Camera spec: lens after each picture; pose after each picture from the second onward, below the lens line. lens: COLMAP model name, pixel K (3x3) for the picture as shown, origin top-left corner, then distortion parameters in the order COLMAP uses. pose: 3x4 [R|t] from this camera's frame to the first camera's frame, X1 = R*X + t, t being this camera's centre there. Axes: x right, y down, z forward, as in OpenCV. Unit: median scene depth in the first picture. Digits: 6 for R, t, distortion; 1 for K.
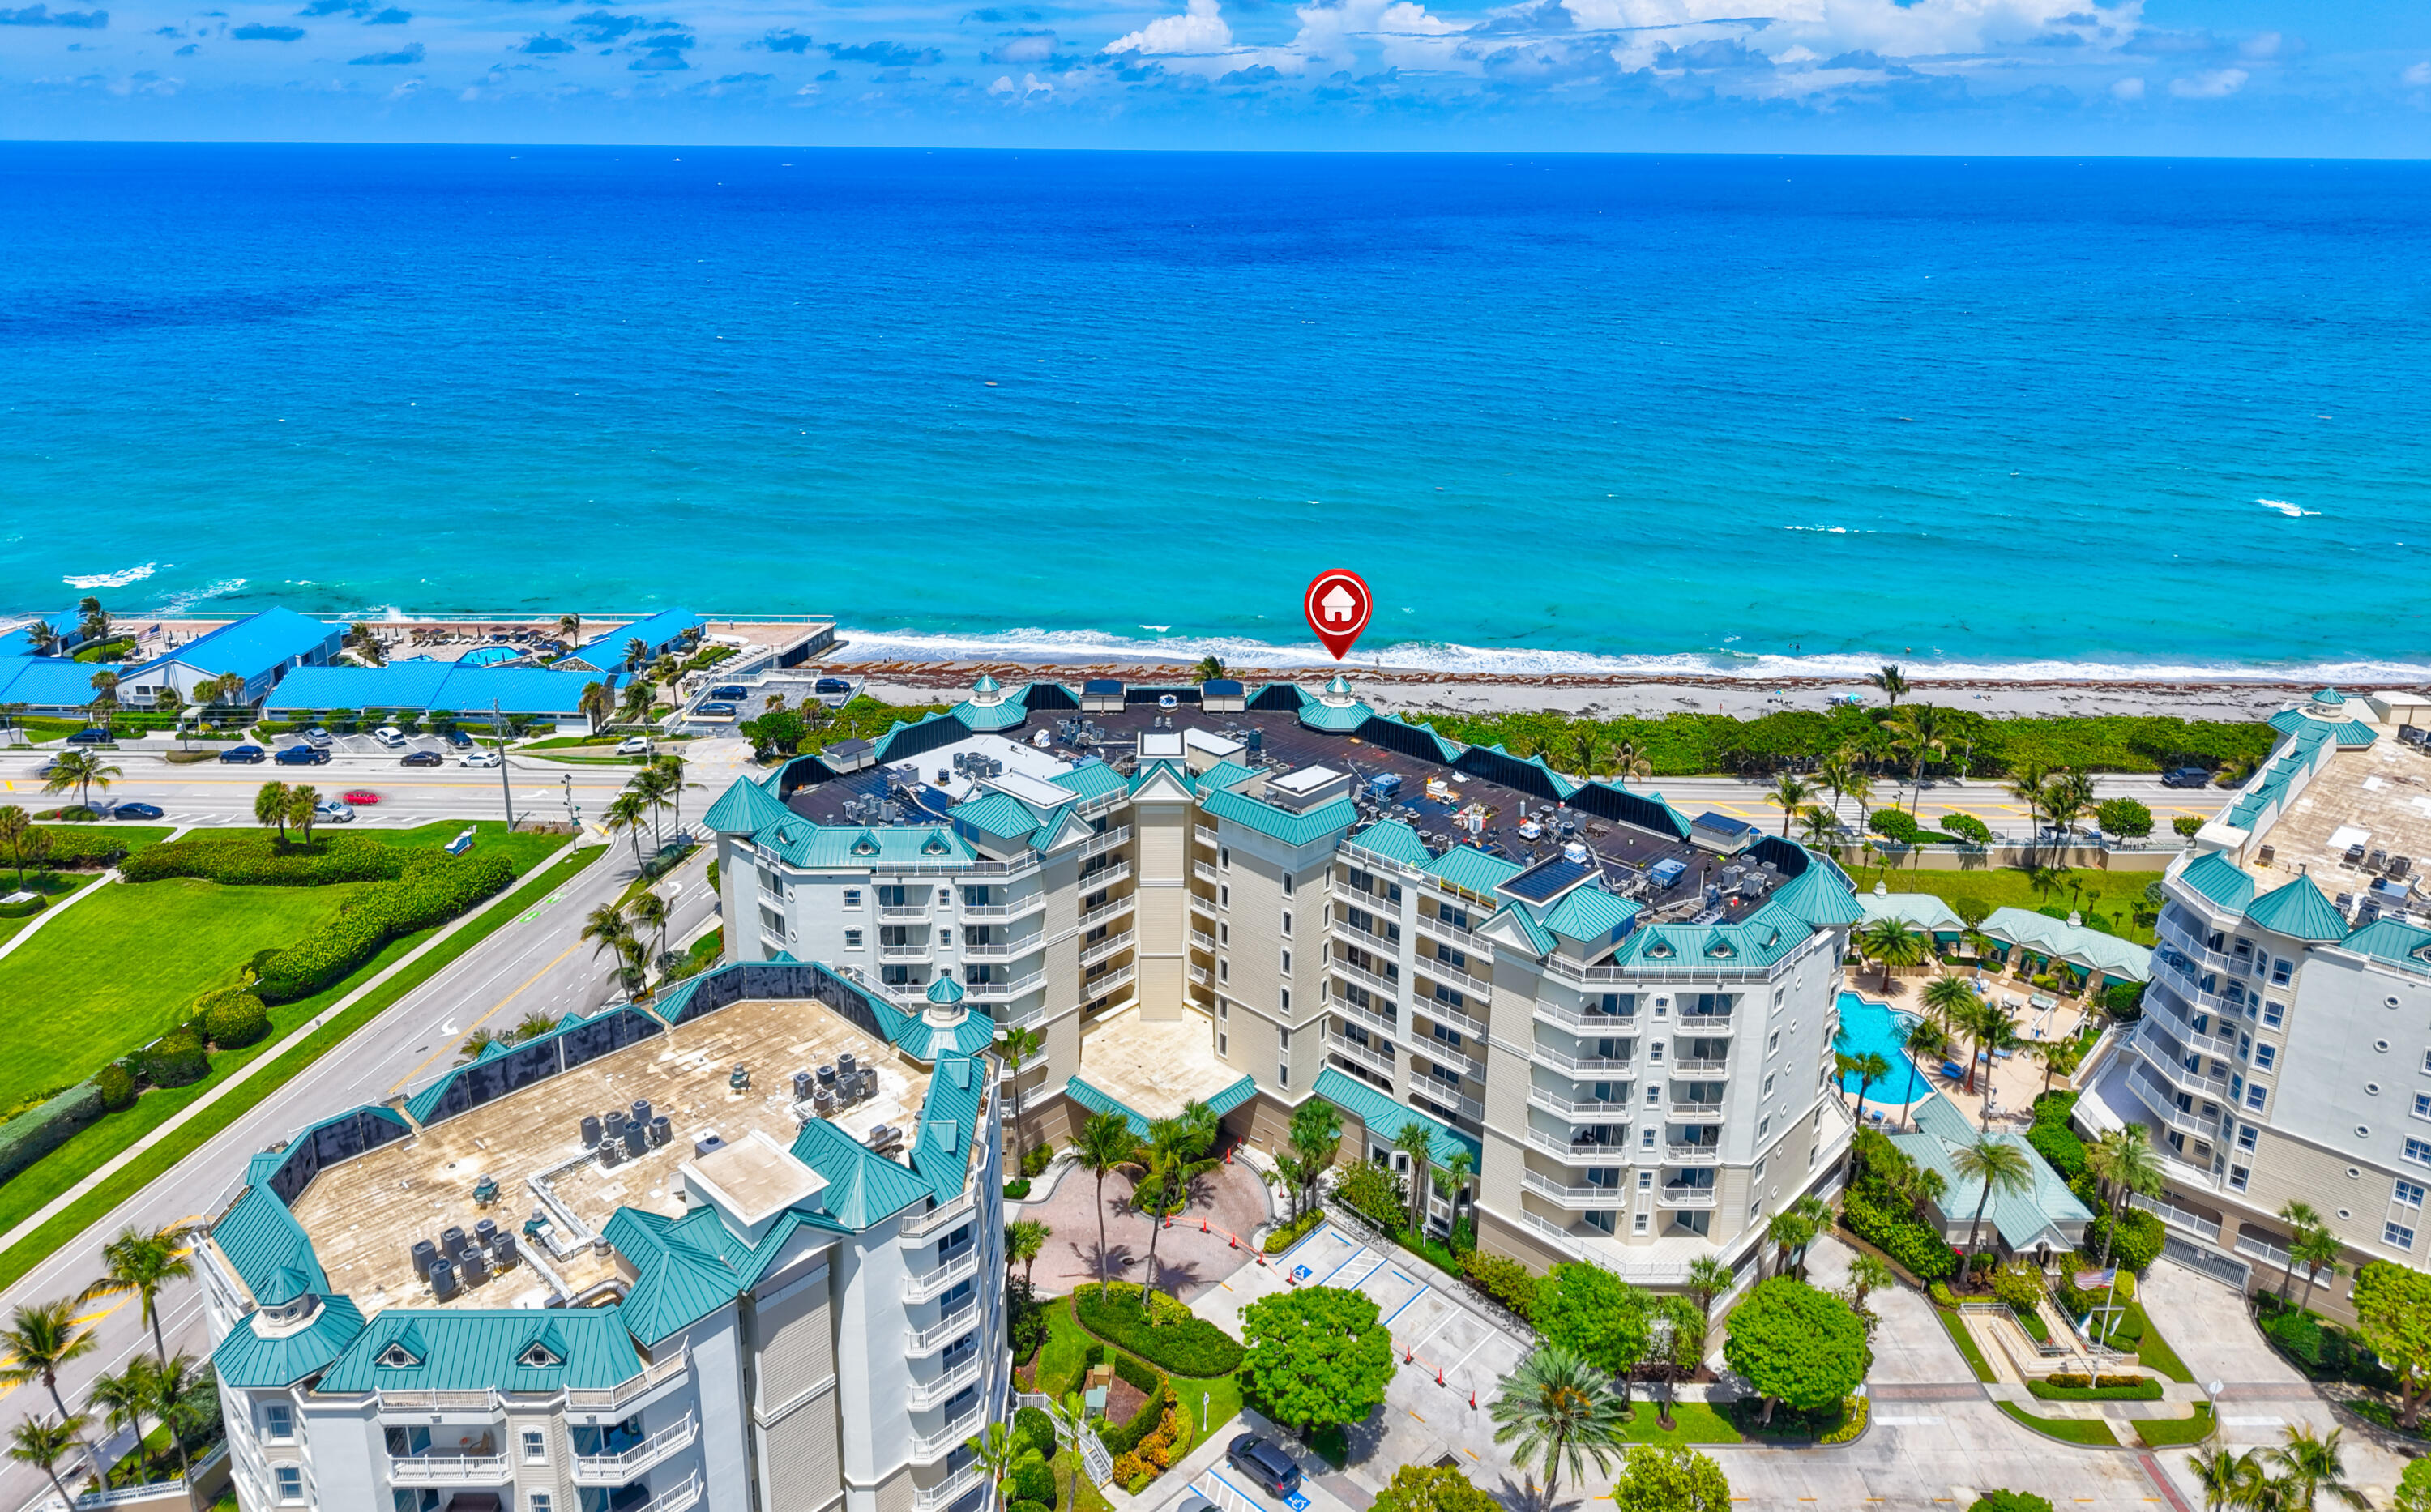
lens RADIAL K [[1691.4, 0, 1197.1], [0, 1691.4, 586.9], [0, 0, 1]] dist [0.037400, -0.030362]
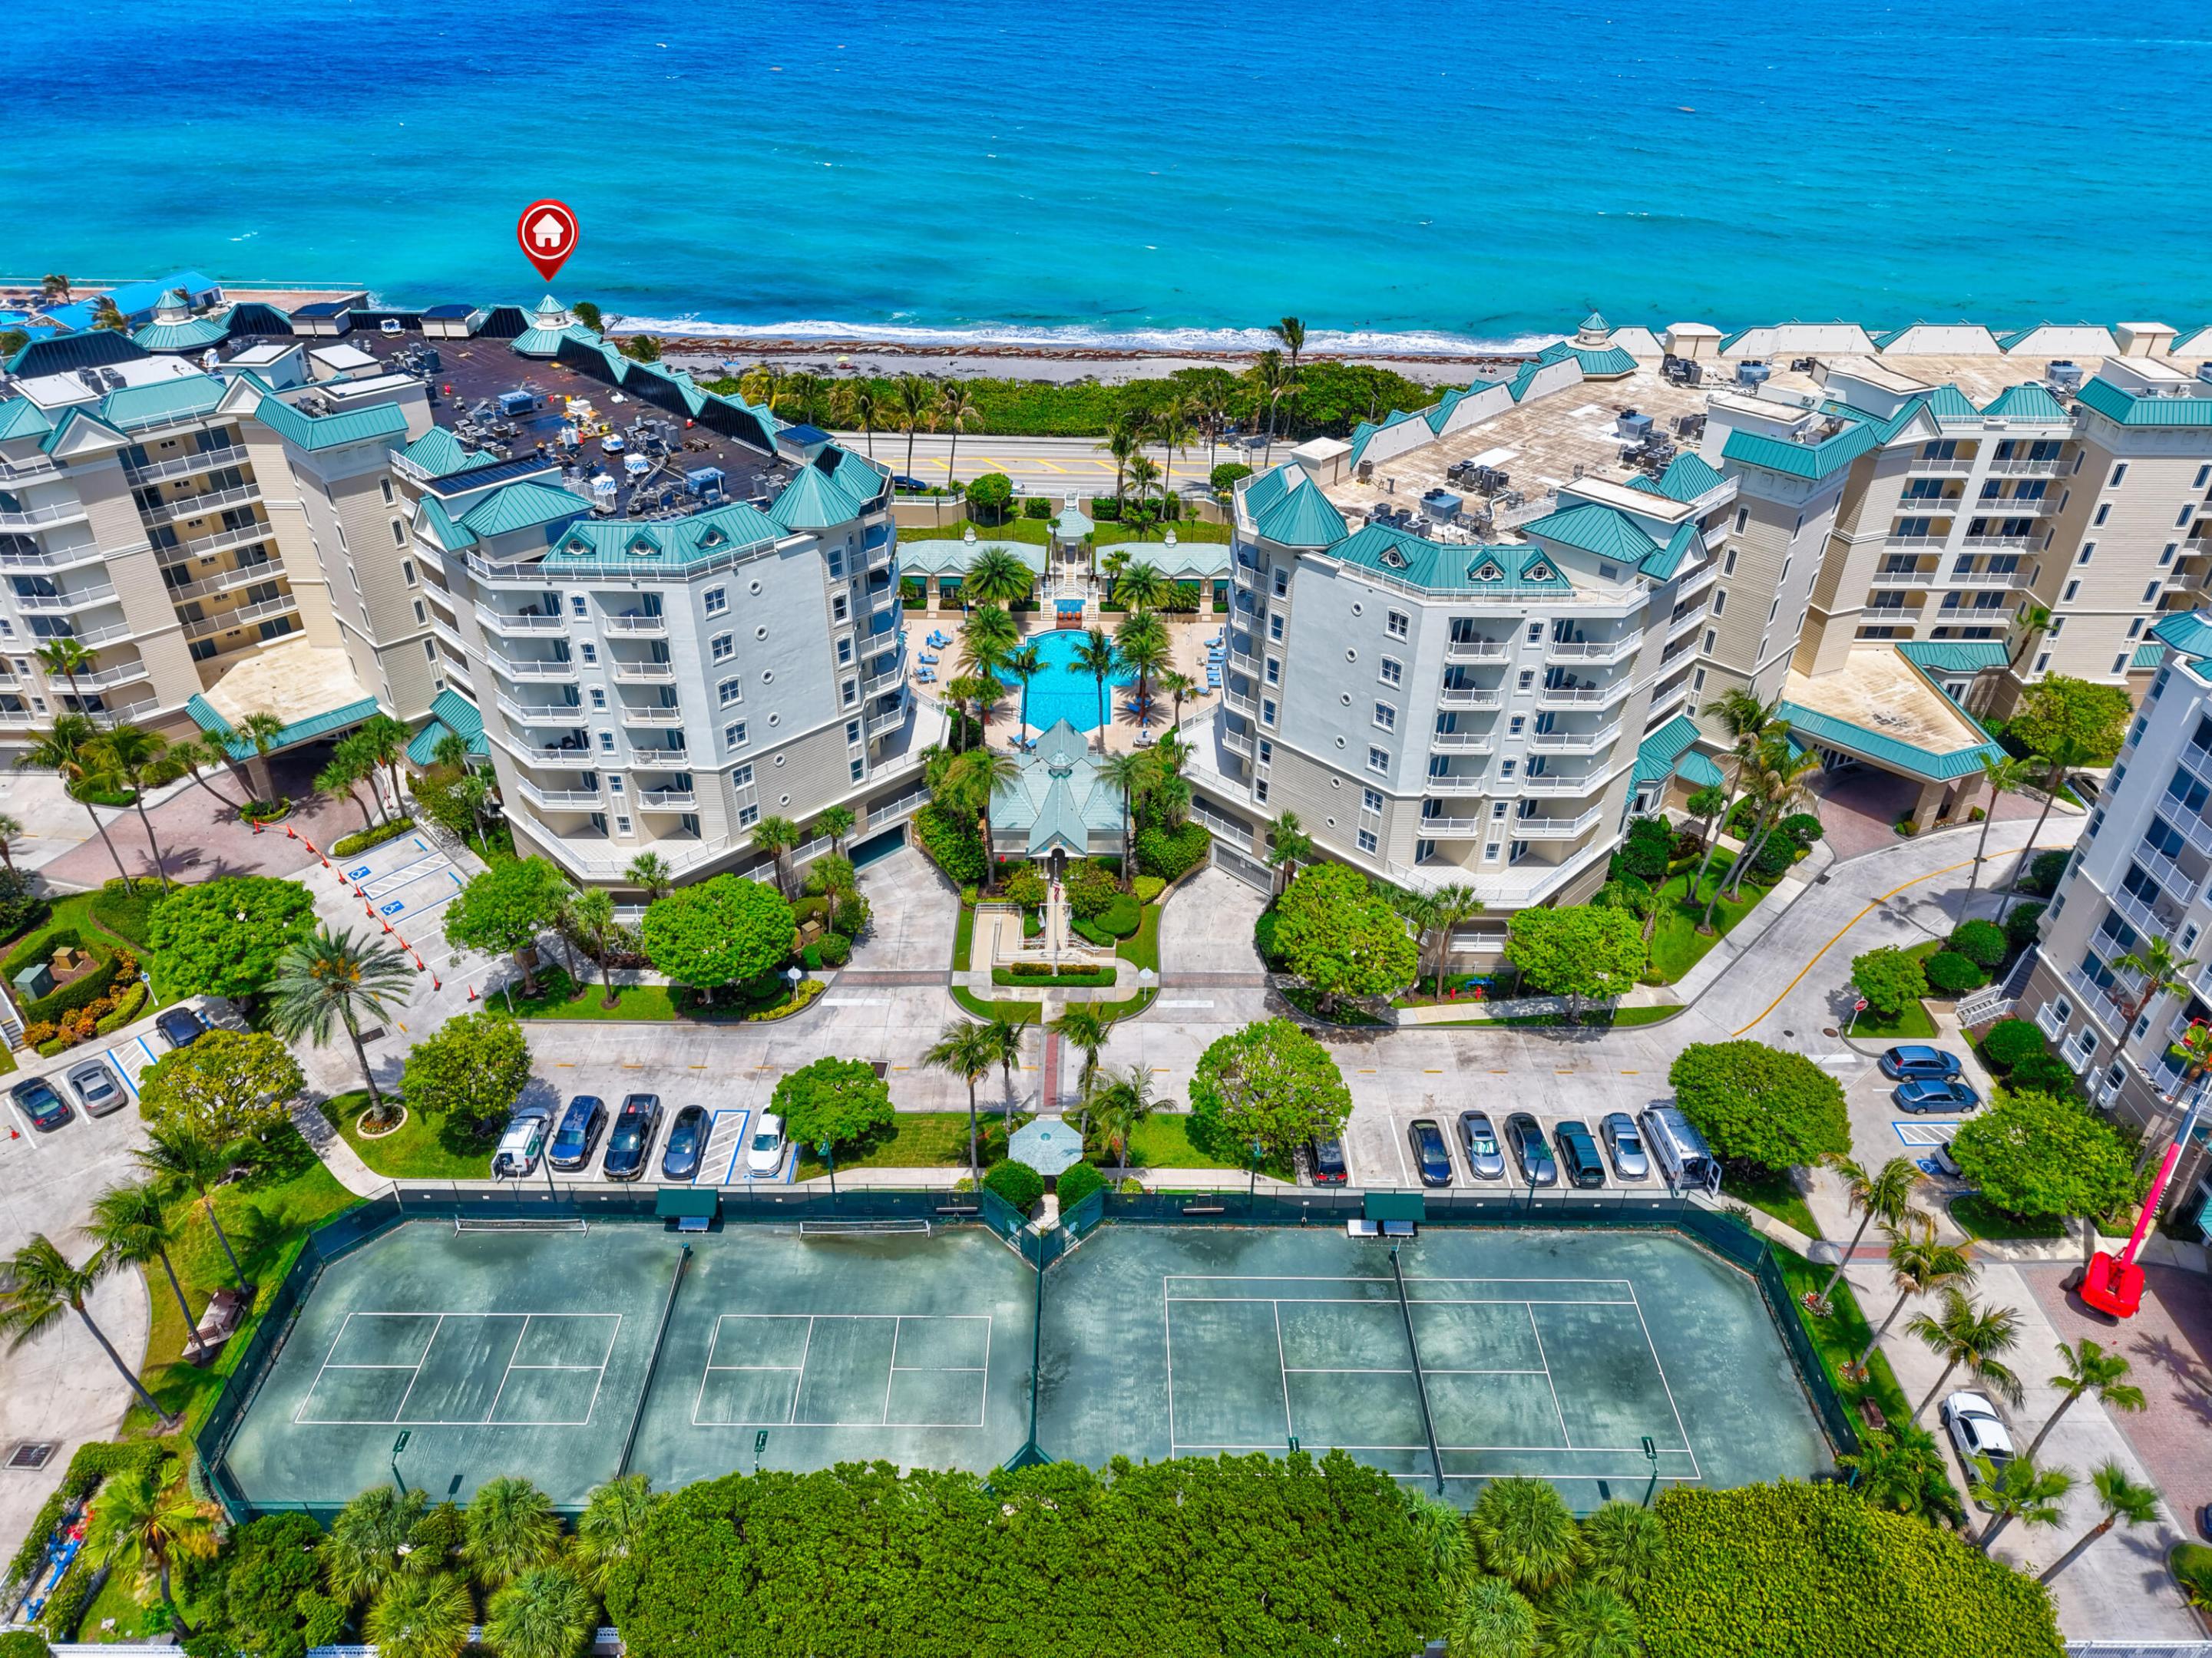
lens RADIAL K [[1499.3, 0, 1126.8], [0, 1499.3, 836.2], [0, 0, 1]] dist [0.021049, -0.017110]
pose [[0.999889, 0.010408, -0.010643, 0.518610], [-0.006508, 0.948631, 0.316317, 0.088060], [0.013389, -0.316212, 0.948594, 0.143946]]
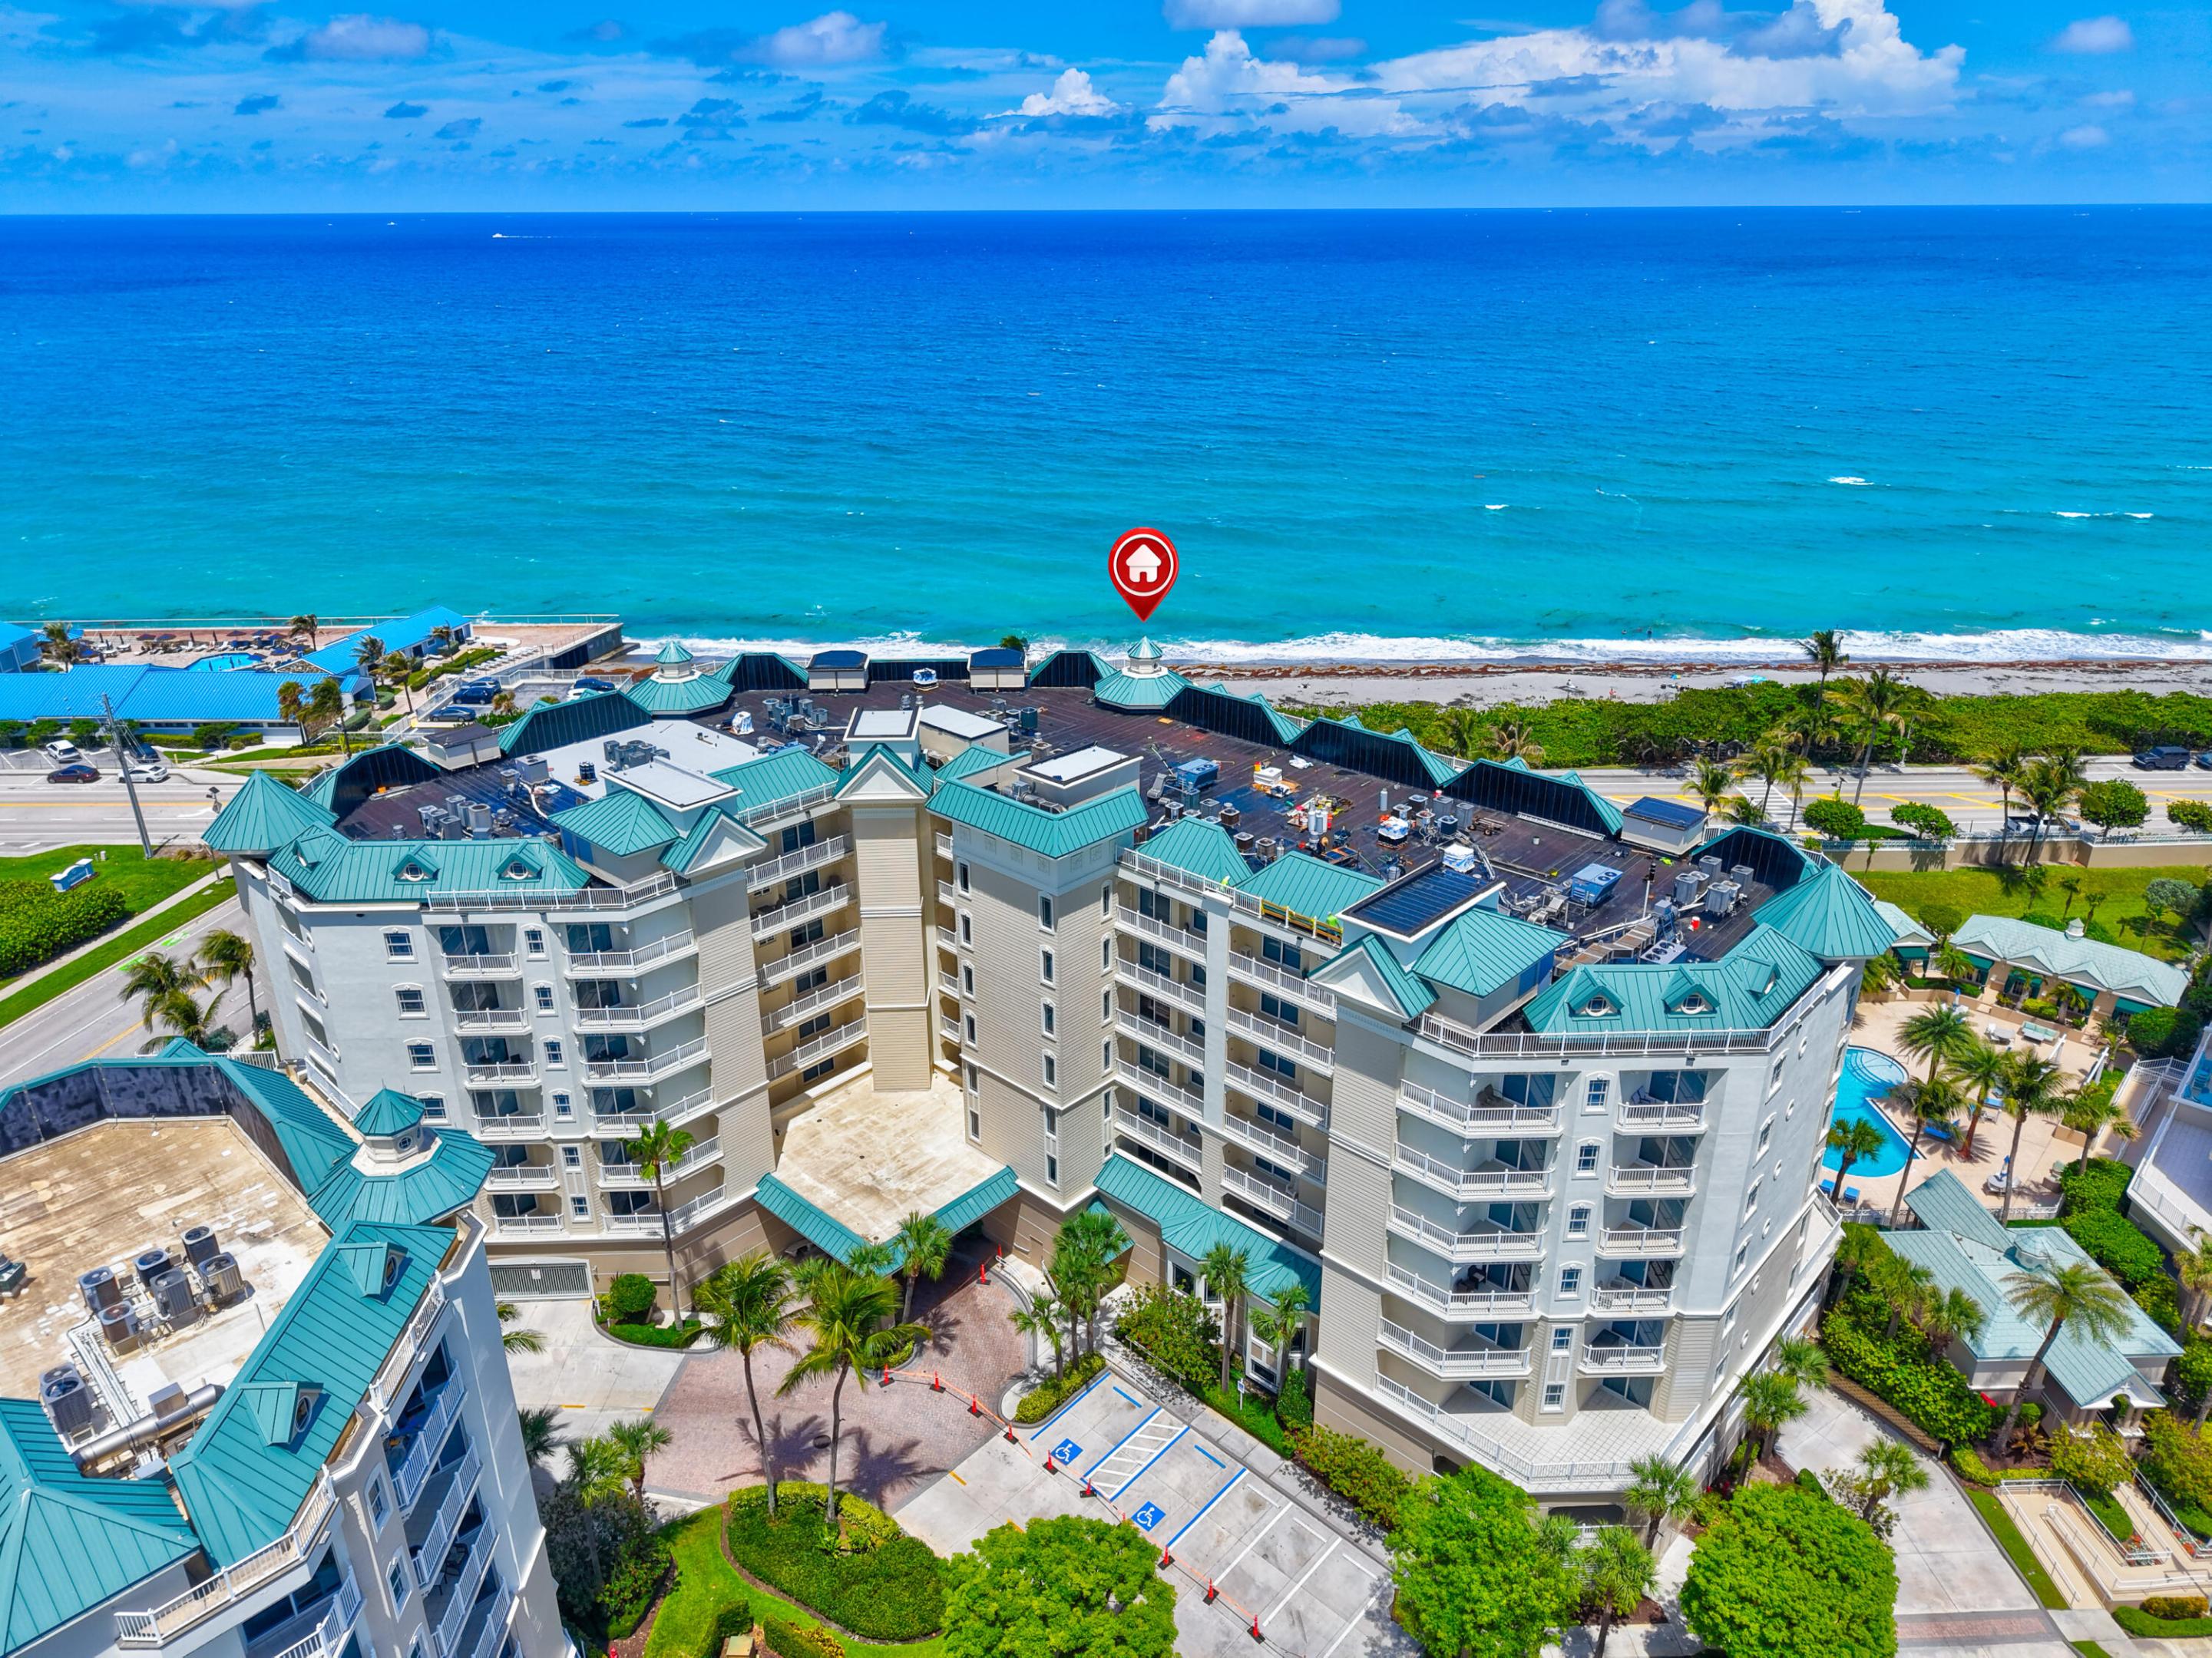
lens RADIAL K [[1499.3, 0, 1109.4], [0, 1499.3, 822.5], [0, 0, 1]] dist [0.021049, -0.017110]
pose [[0.999812, -0.018645, 0.005312, 0.078276], [0.017837, 0.992036, 0.124683, 0.063754], [-0.007595, -0.124565, 0.992182, 0.399318]]
